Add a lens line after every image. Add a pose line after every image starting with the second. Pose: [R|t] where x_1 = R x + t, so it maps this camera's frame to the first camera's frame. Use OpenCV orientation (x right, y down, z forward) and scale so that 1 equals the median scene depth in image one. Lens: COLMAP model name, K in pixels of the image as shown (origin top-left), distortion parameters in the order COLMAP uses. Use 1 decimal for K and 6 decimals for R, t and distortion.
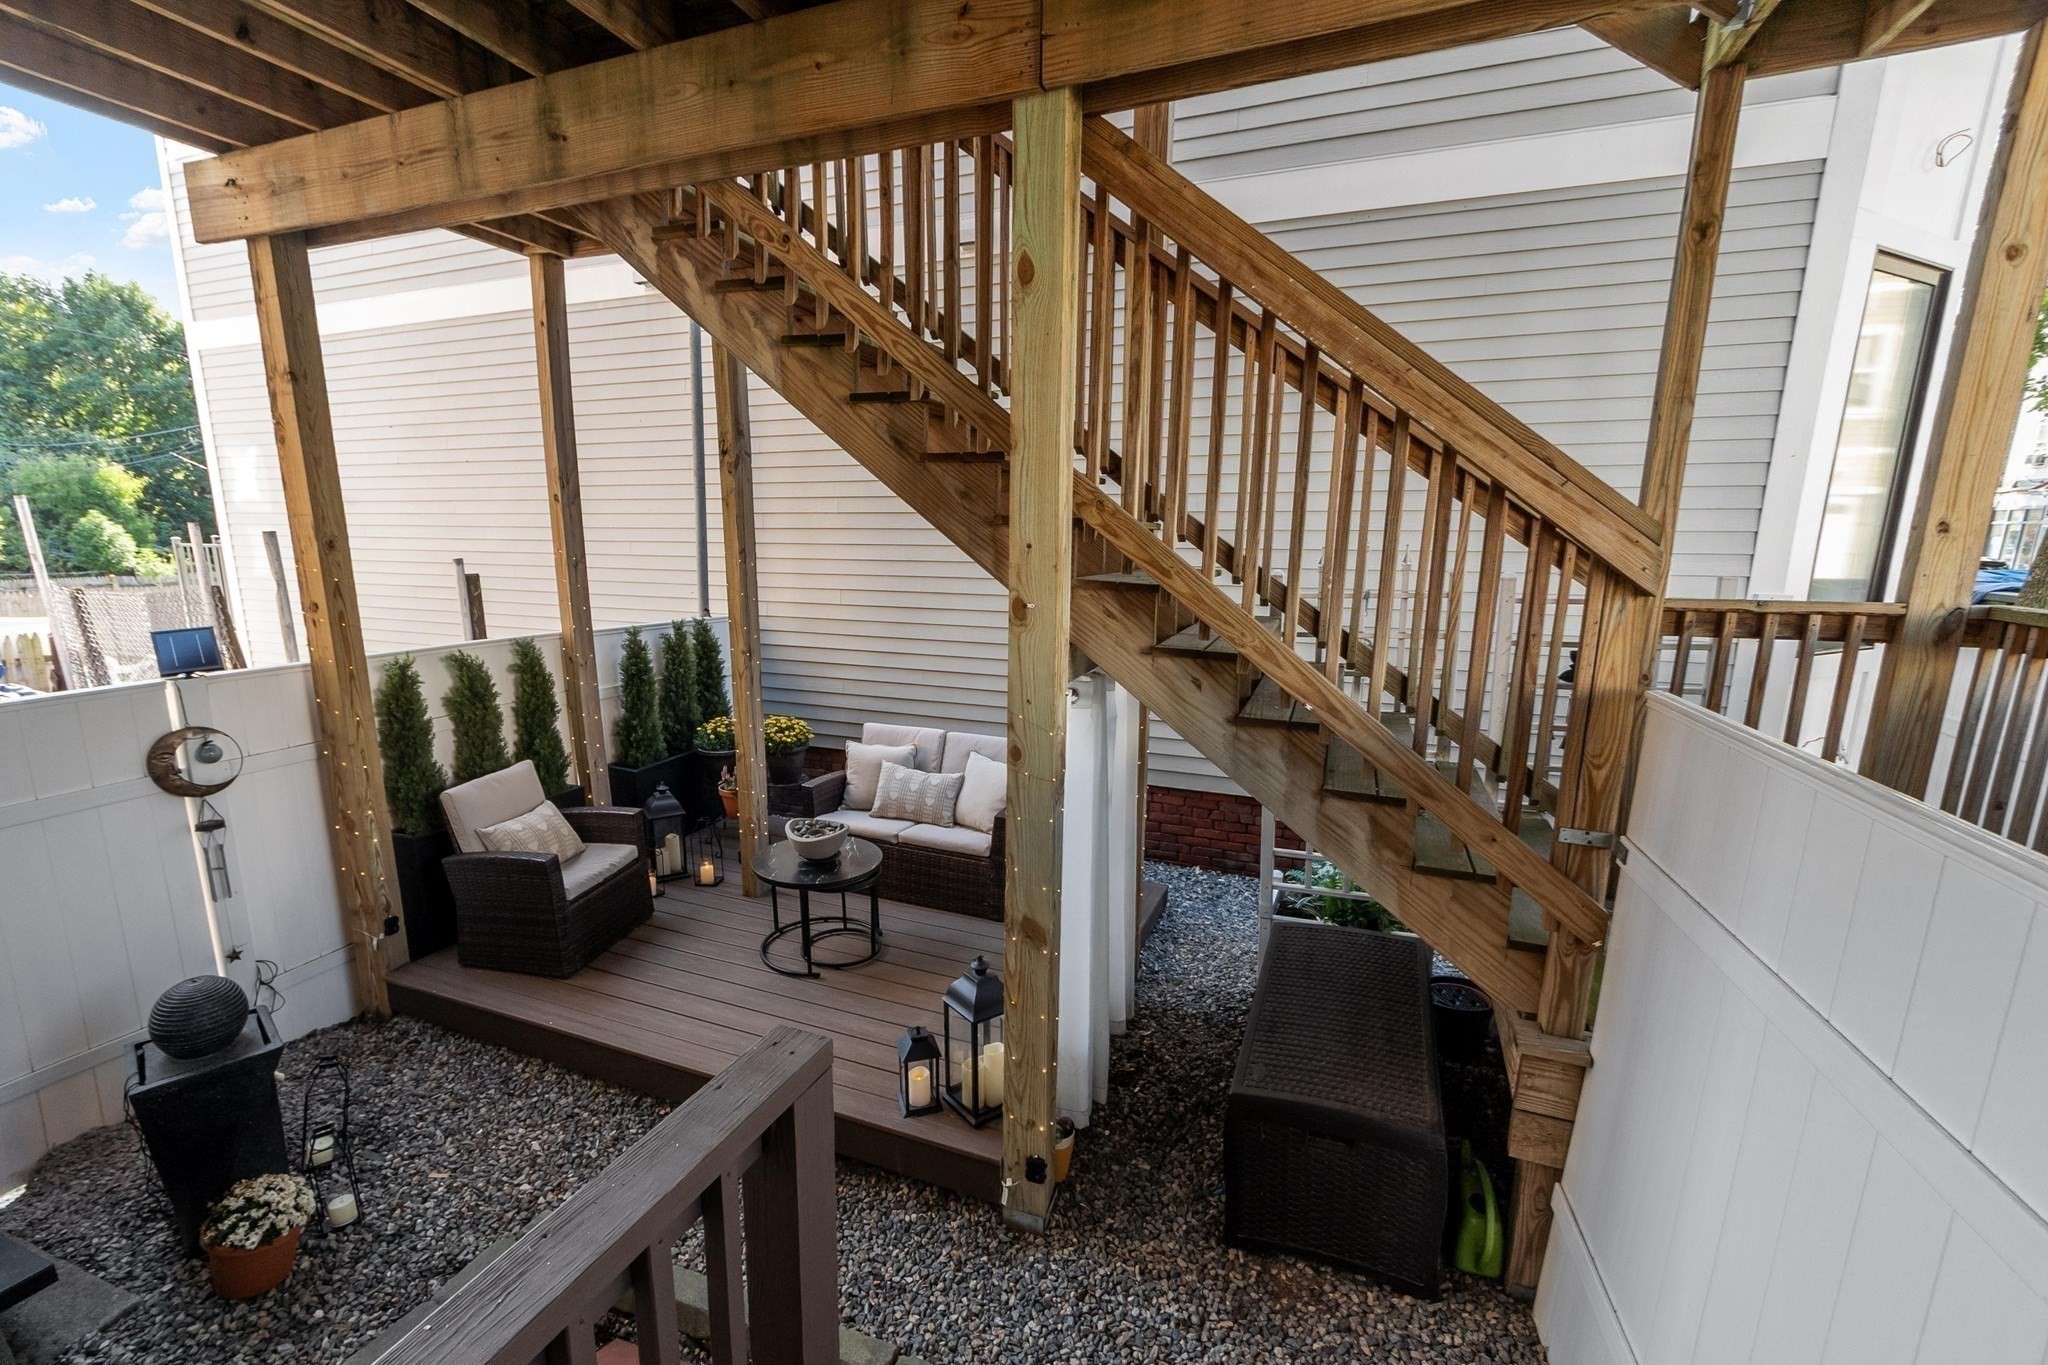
lens RADIAL K [[896.5, 0, 980.3], [0, 896.5, 715.0], [0, 0, 1]] dist [0.000741, -0.000078]
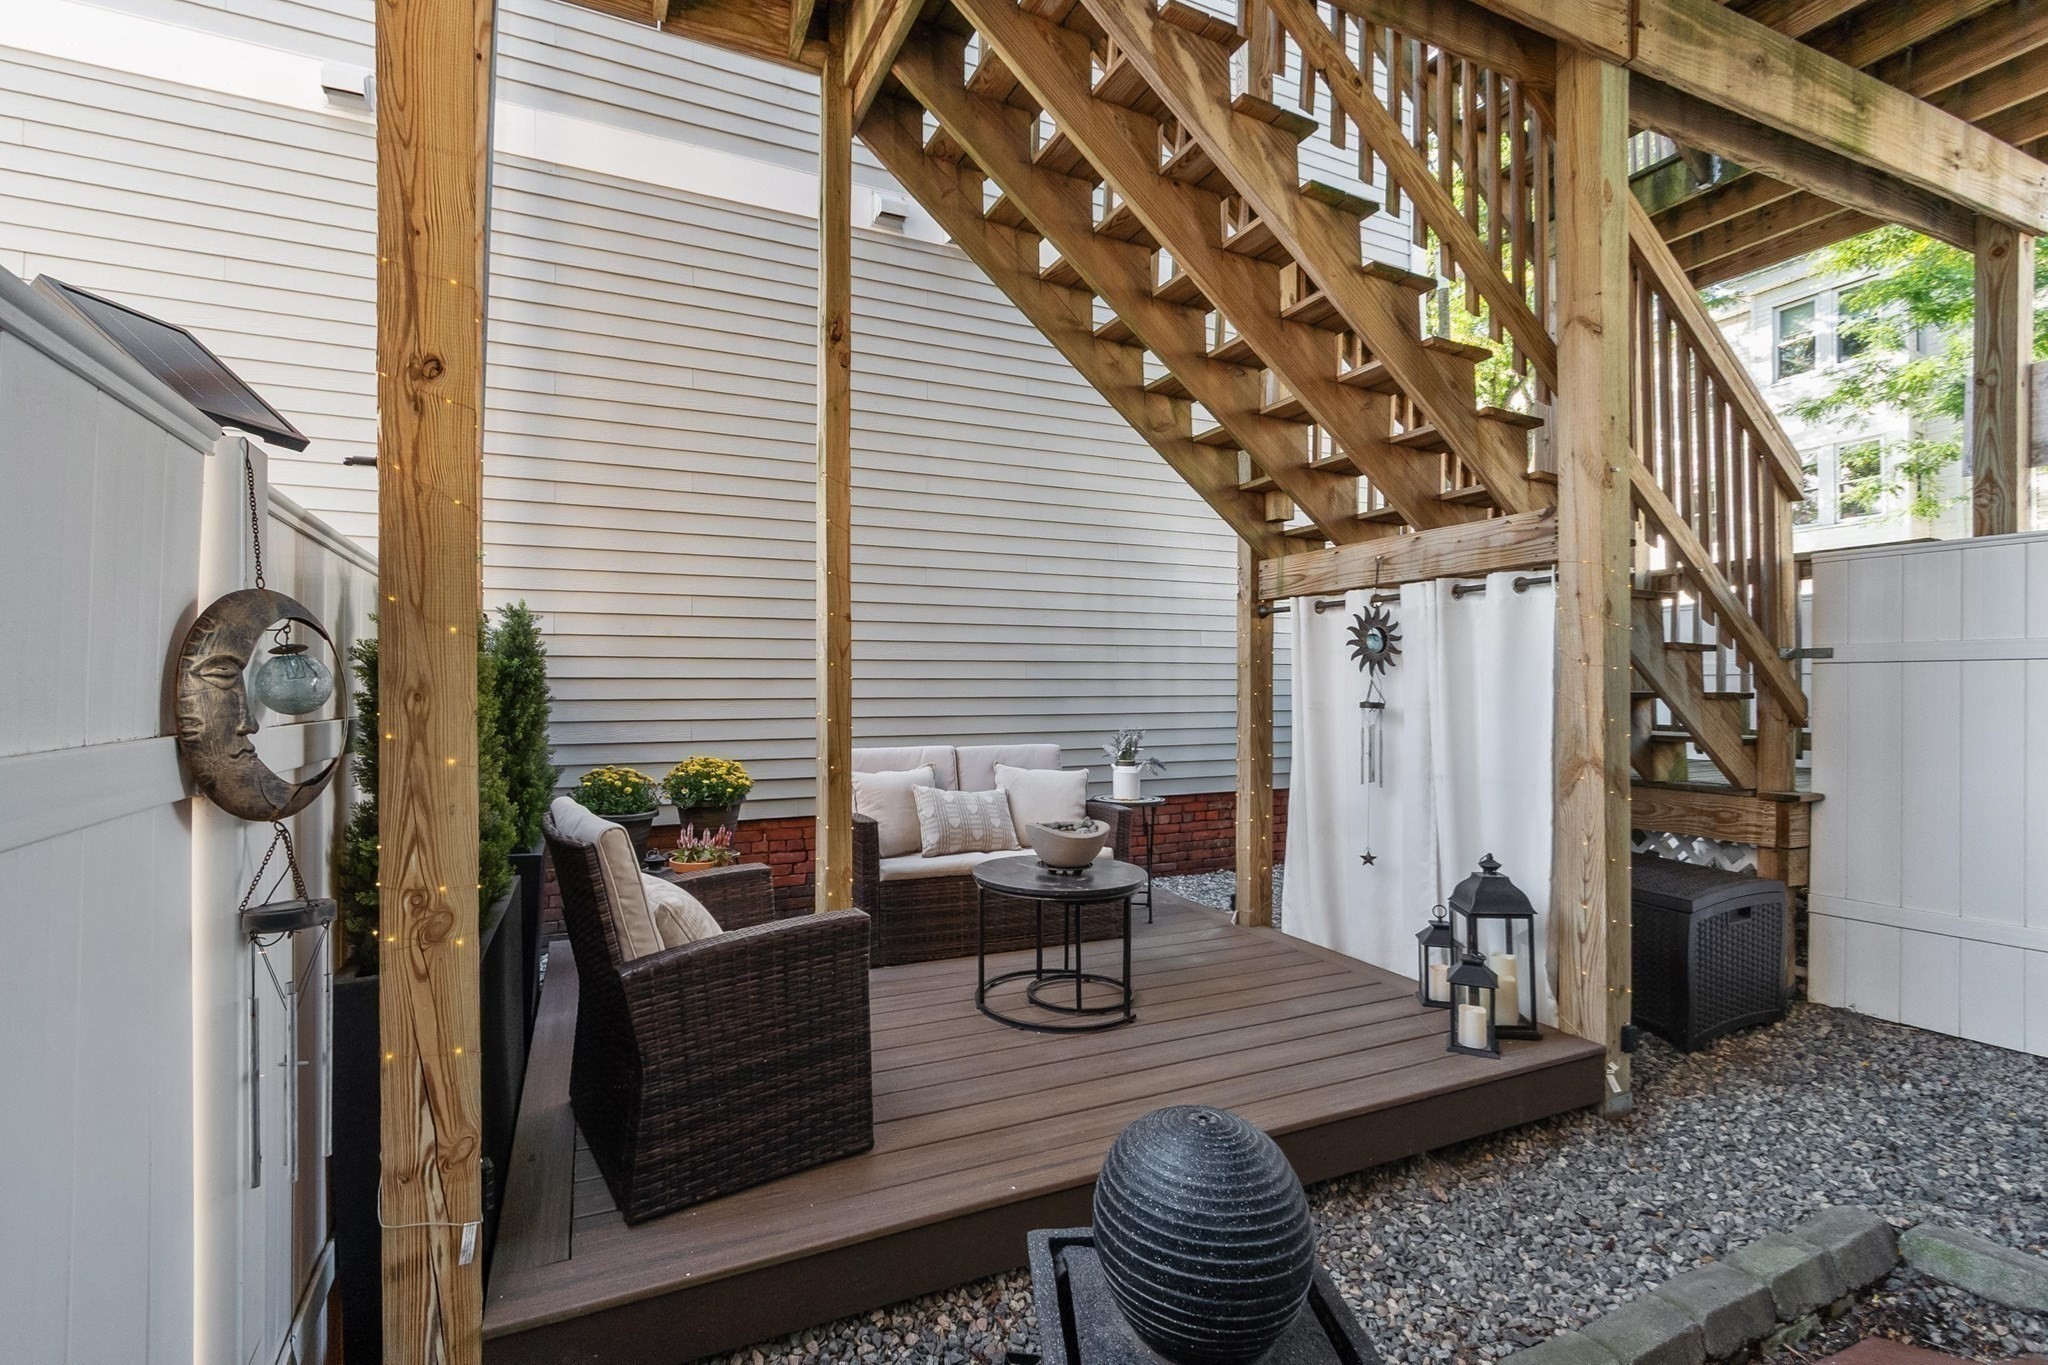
lens RADIAL K [[921.1, 0, 984.3], [0, 921.1, 689.3], [0, 0, 1]] dist [-0.000594, -0.000220]
pose [[0.678524, -0.004801, 0.734562, -0.808570], [0.155849, 0.978155, -0.137567, 0.110623], [-0.717855, 0.207823, 0.664450, 0.522569]]
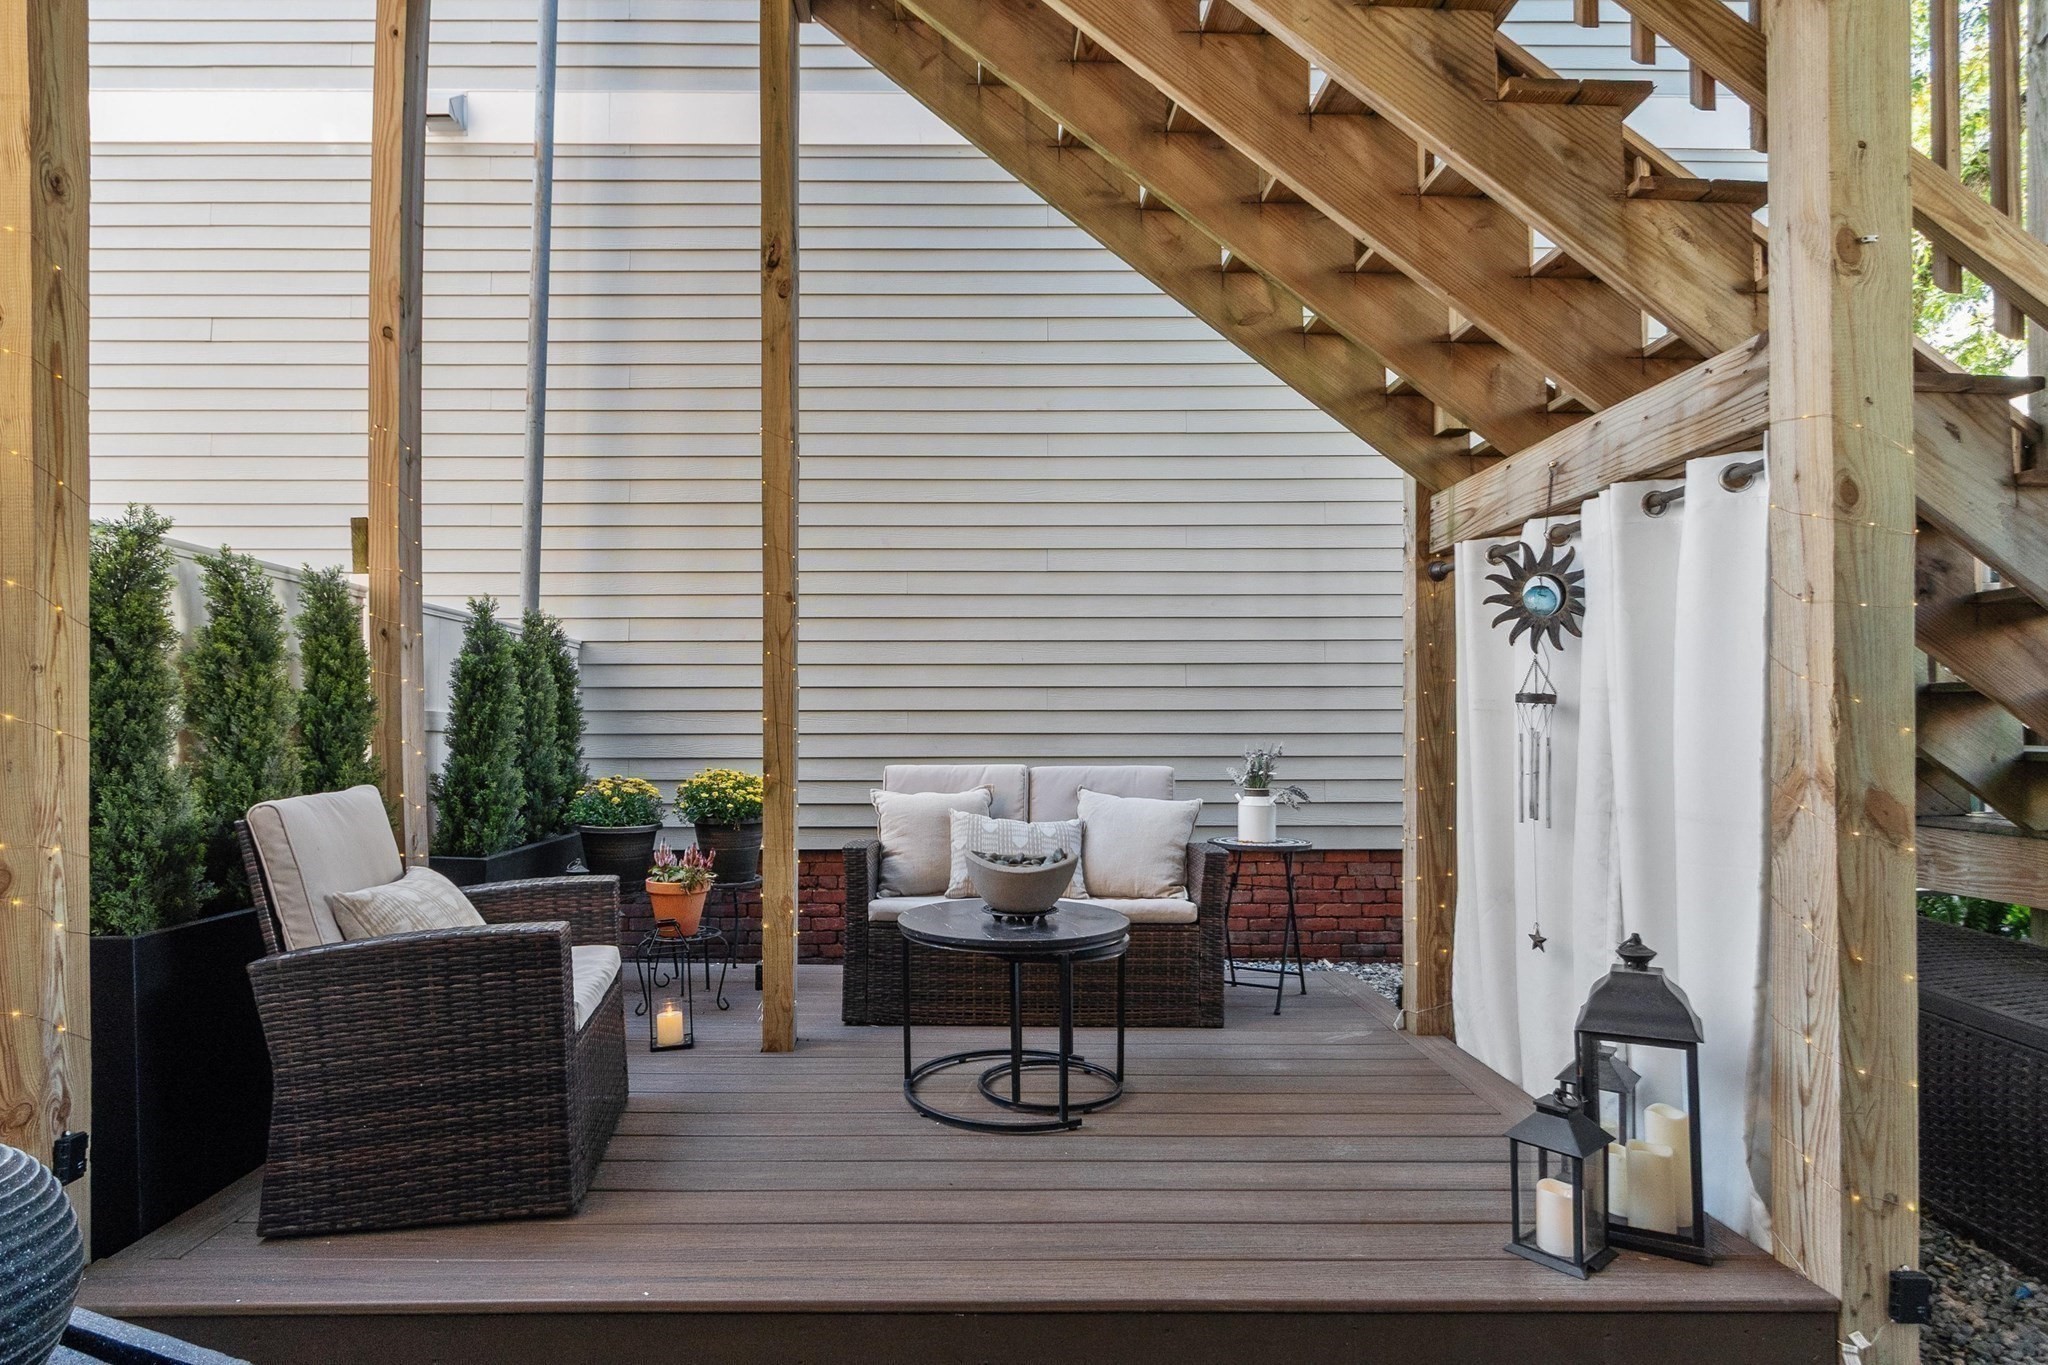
lens RADIAL K [[1069.9, 0, 980.9], [0, 1069.9, 733.7], [0, 0, 1]] dist [-0.001696, -0.000232]
pose [[0.918715, -0.003360, 0.394907, -0.477629], [0.085365, 0.978013, -0.190272, 0.177690], [-0.385585, 0.208517, 0.898802, 0.396263]]
